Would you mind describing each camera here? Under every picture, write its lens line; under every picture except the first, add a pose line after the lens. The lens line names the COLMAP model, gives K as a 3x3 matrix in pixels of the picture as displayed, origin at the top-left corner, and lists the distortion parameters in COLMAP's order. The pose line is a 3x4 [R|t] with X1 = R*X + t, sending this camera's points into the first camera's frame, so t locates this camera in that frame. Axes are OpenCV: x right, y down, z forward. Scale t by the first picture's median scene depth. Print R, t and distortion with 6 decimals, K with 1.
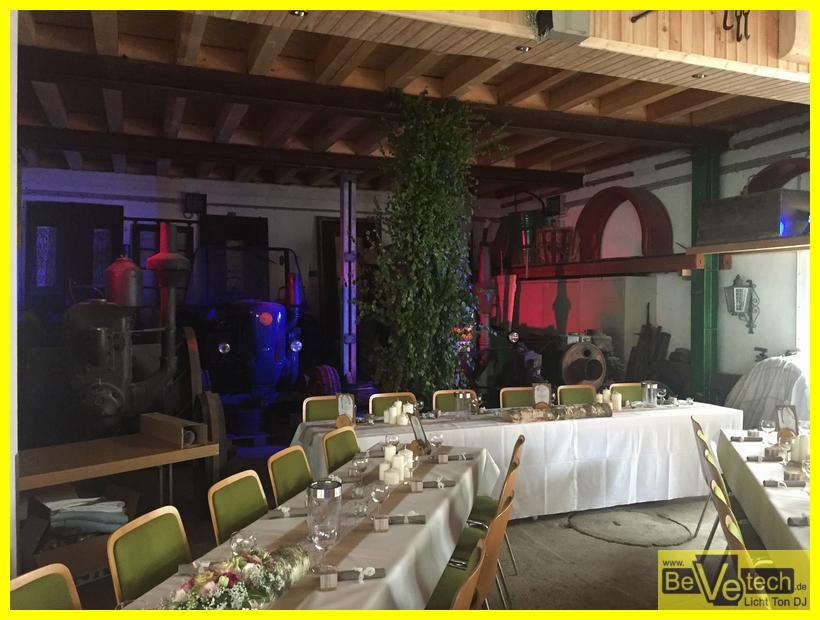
lens RADIAL K [[686.8, 0, 410.0], [0, 686.8, 310.0], [0, 0, 1]] dist [0.034306, 0.001870]
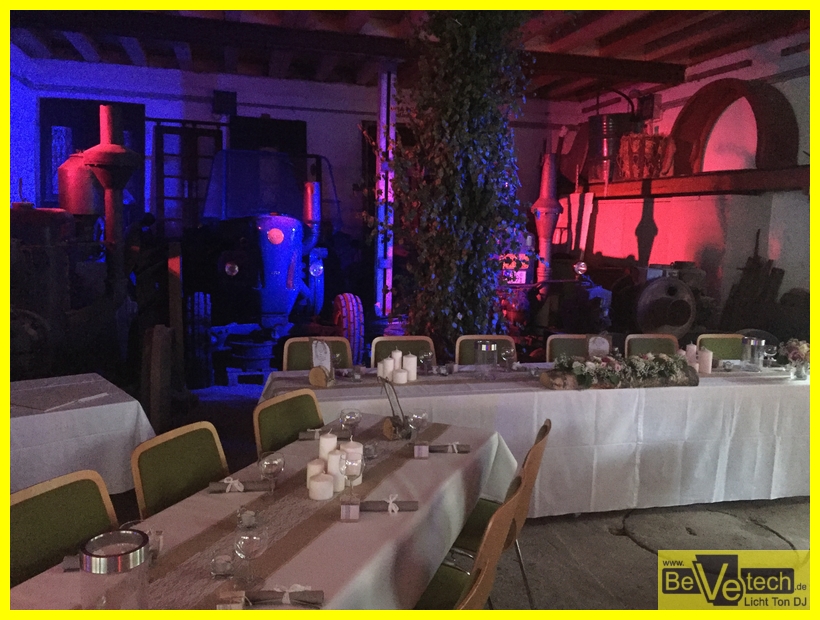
lens RADIAL K [[679.5, 0, 410.0], [0, 679.5, 310.0], [0, 0, 1]] dist [0.057729, -0.069983]
pose [[0.991443, 0.042161, -0.123546, 0.070723], [-0.028094, 0.993144, 0.113471, 0.003954], [0.127483, -0.109029, 0.985830, 0.229789]]
